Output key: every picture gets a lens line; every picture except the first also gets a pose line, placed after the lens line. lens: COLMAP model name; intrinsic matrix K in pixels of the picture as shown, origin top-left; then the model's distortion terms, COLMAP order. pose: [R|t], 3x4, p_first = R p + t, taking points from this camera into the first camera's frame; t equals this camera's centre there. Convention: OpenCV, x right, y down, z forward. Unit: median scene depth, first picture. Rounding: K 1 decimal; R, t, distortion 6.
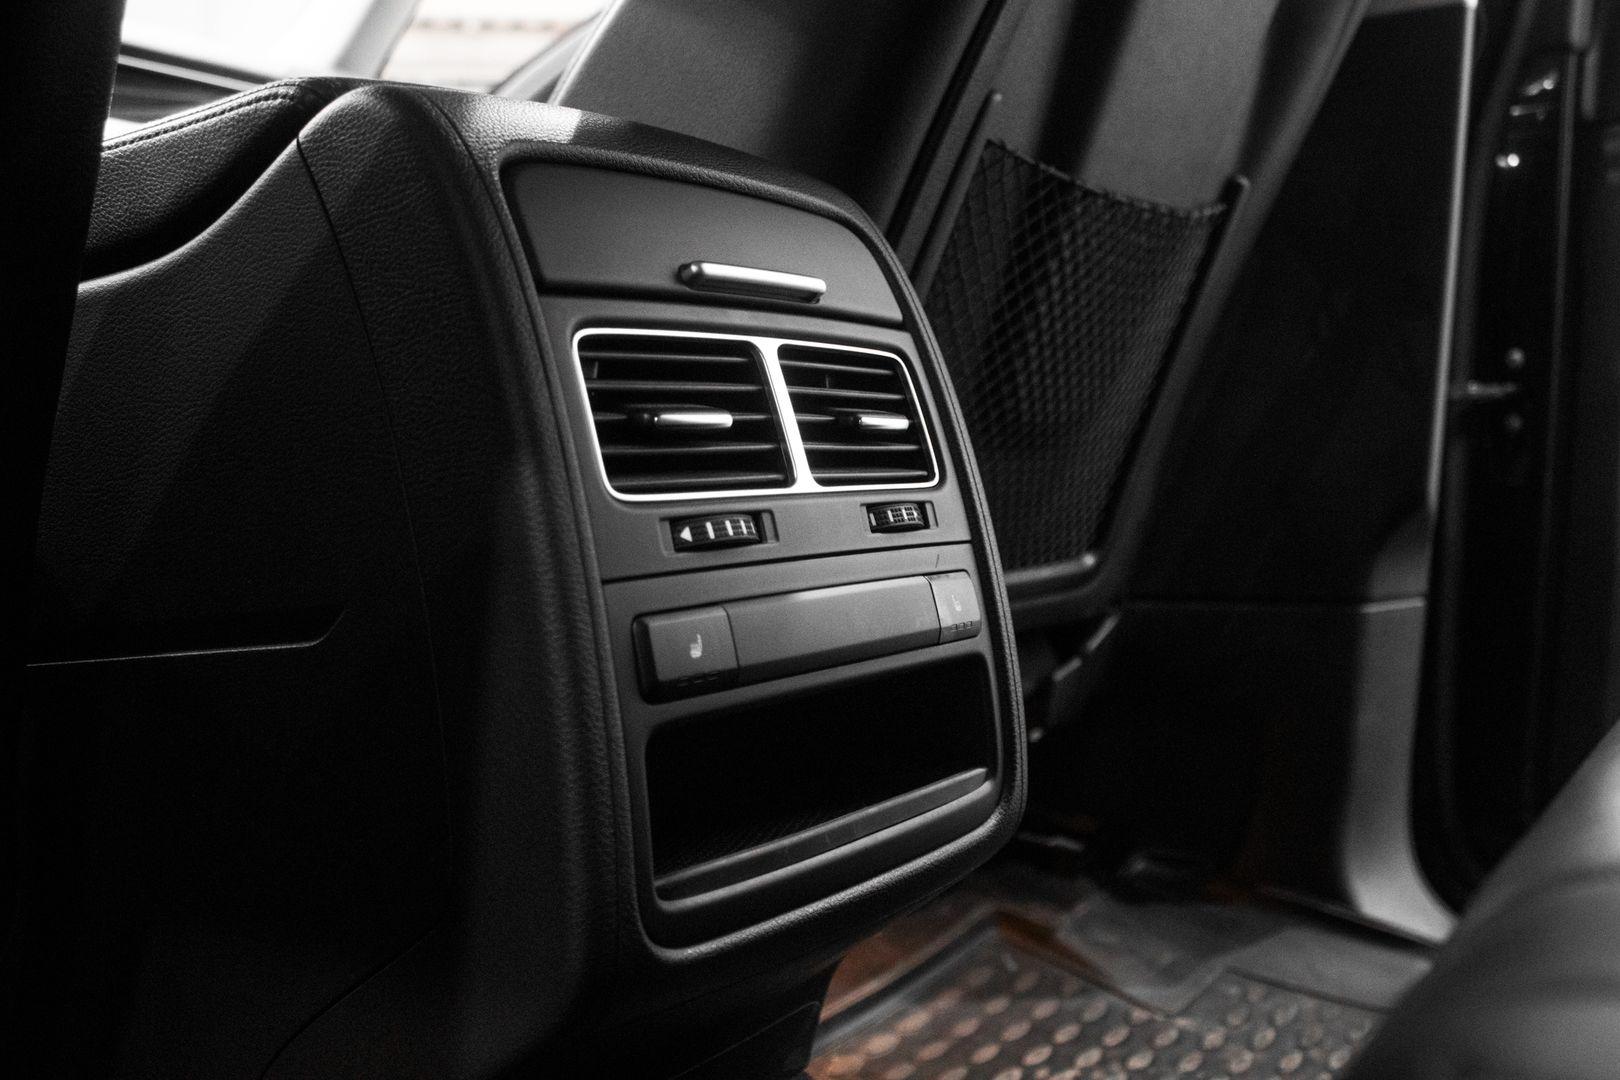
lens RADIAL K [[1706.6, 0, 810.0], [0, 1706.6, 540.0], [0, 0, 1]] dist [-0.051551, -0.006106]
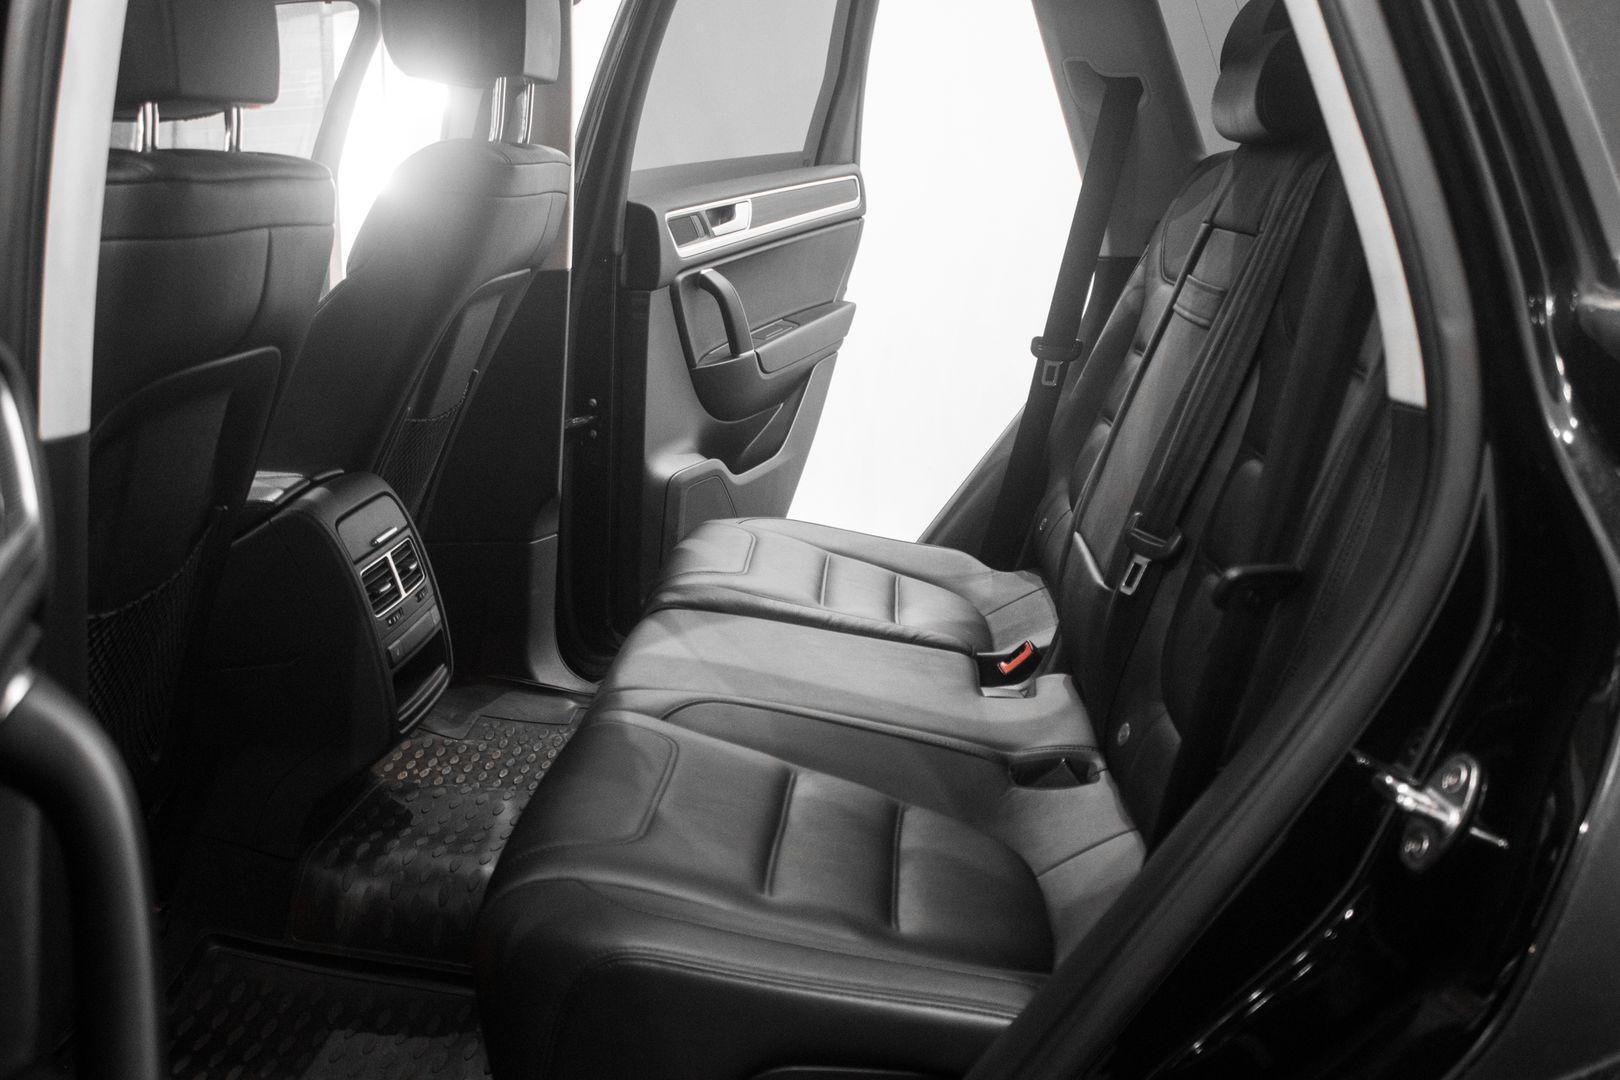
lens RADIAL K [[1706.6, 0, 810.0], [0, 1706.6, 540.0], [0, 0, 1]] dist [-0.051551, -0.006106]
pose [[0.864621, -0.095870, 0.493193, -0.457754], [0.021053, 0.987677, 0.155082, -0.306960], [-0.501983, -0.123704, 0.855985, -1.080531]]
